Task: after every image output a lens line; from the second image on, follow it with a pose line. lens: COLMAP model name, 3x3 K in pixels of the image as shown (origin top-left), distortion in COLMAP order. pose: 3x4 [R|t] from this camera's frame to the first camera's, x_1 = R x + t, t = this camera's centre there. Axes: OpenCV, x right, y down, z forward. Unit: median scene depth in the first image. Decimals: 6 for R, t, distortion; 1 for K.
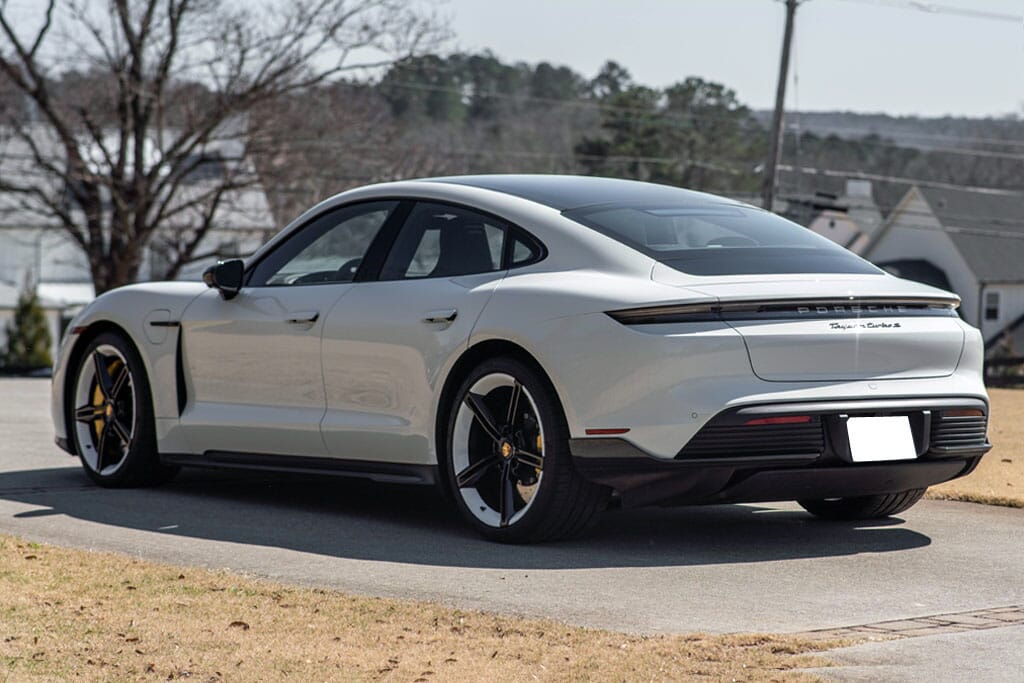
lens RADIAL K [[3185.1, 0, 512.6], [0, 3185.1, 341.4], [0, 0, 1]] dist [0.264043, 0.000000]
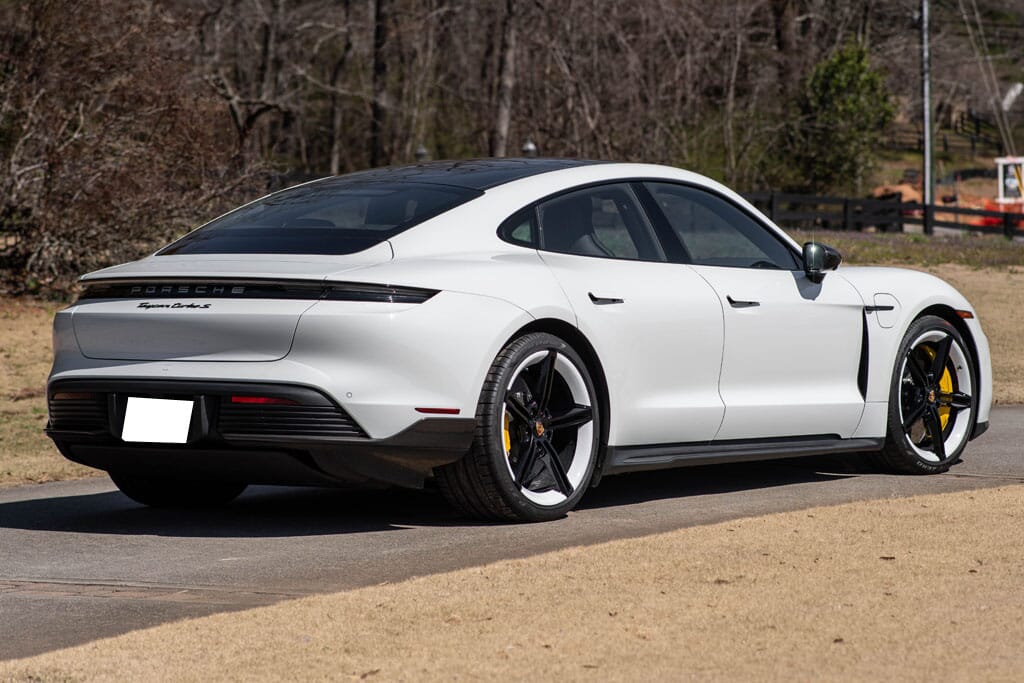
lens RADIAL K [[3185.1, 0, 512.7], [0, 3185.1, 341.5], [0, 0, 1]] dist [0.264043, 0.000000]
pose [[0.326307, 0.035292, -0.944605, 1.074368], [-0.015069, 0.999370, 0.032133, -0.027108], [0.945144, 0.003749, 0.326634, 0.776865]]
